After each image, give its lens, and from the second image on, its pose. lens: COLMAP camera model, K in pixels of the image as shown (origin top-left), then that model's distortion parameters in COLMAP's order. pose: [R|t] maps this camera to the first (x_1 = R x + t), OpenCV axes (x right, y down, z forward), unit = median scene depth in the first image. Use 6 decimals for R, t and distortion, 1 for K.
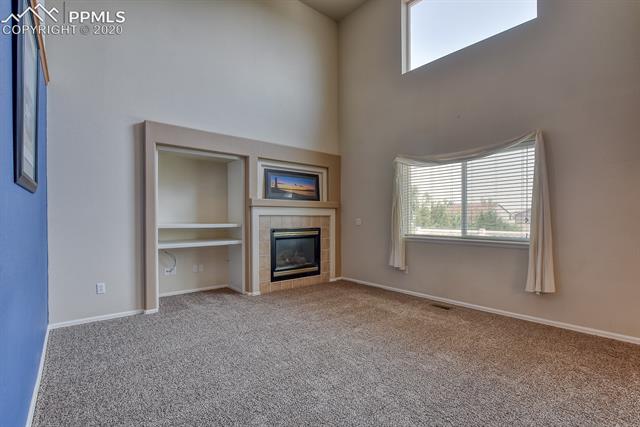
lens RADIAL K [[296.0, 0, 320.0], [0, 296.0, 213.5], [0, 0, 1]] dist [-0.061443, -0.000282]
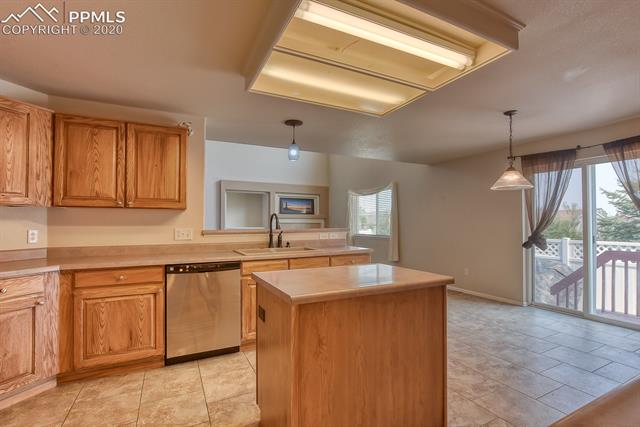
lens RADIAL K [[296.0, 0, 320.0], [0, 296.0, 213.5], [0, 0, 1]] dist [-0.061443, -0.000282]
pose [[0.973975, 0.000448, -0.226657, 0.491375], [-0.006959, 0.999586, -0.027927, -0.000554], [0.226550, 0.028778, 0.973574, -0.774638]]
